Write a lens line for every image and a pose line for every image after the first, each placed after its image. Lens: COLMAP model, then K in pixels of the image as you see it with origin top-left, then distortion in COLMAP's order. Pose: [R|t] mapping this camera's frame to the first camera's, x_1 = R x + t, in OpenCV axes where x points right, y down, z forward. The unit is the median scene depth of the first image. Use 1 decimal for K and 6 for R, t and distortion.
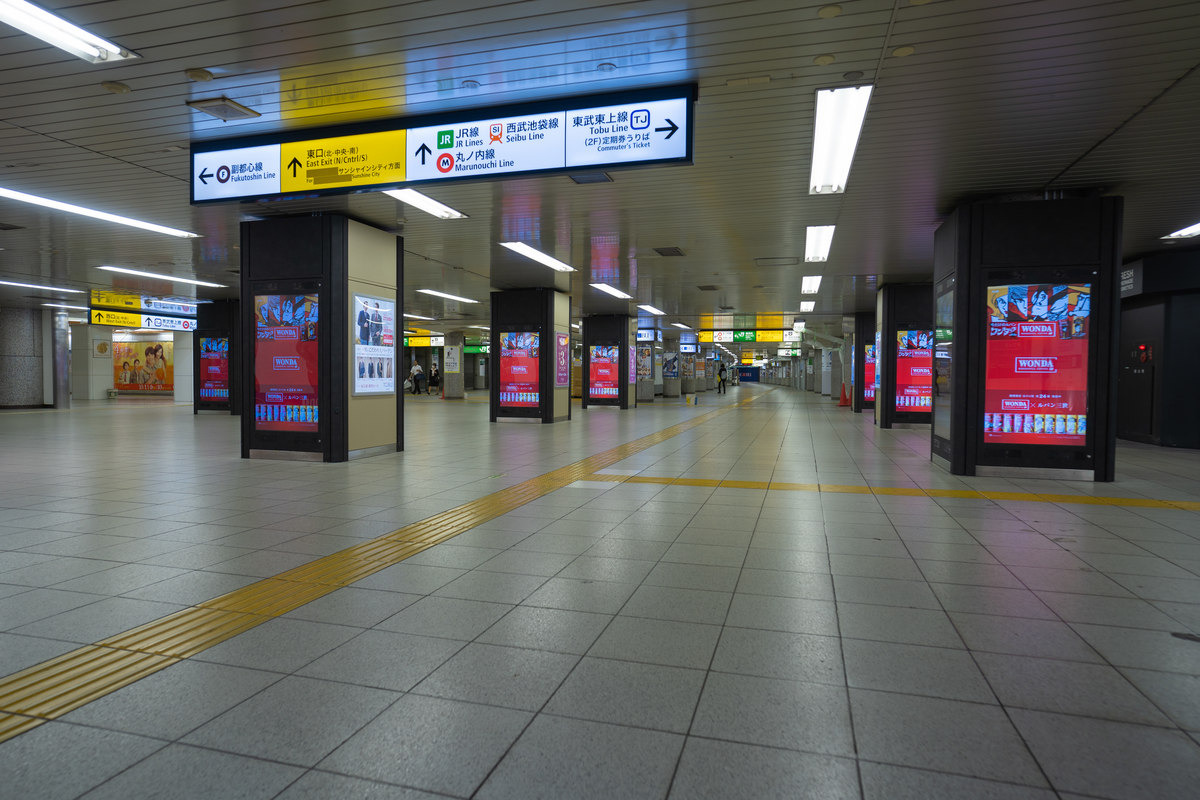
lens RADIAL K [[699.2, 0, 600.0], [0, 699.2, 400.0], [0, 0, 1]] dist [-0.040071, 0.043570]
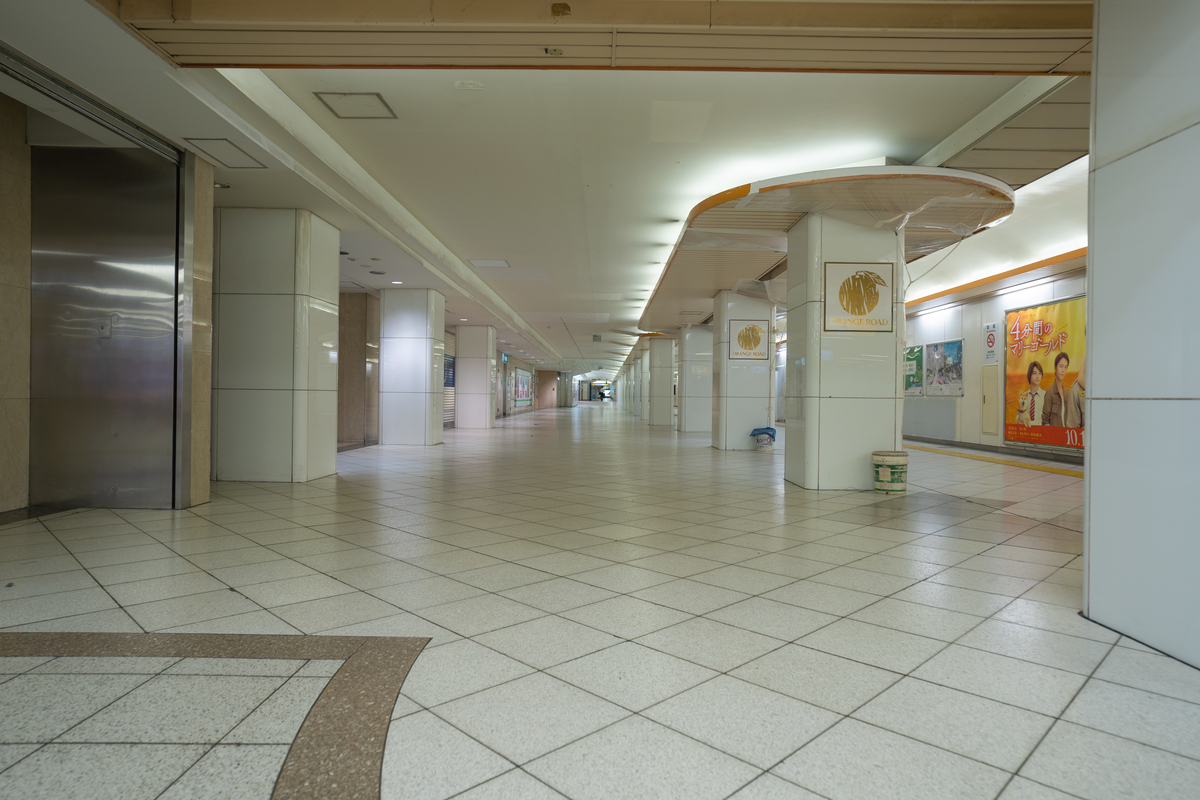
lens RADIAL K [[699.2, 0, 600.0], [0, 699.2, 400.0], [0, 0, 1]] dist [-0.040071, 0.043570]
pose [[0.276138, 0.000878, -0.961118, -0.410990], [-0.040905, 0.999104, -0.010839, -0.023657], [0.960247, 0.042307, 0.275927, 0.696445]]
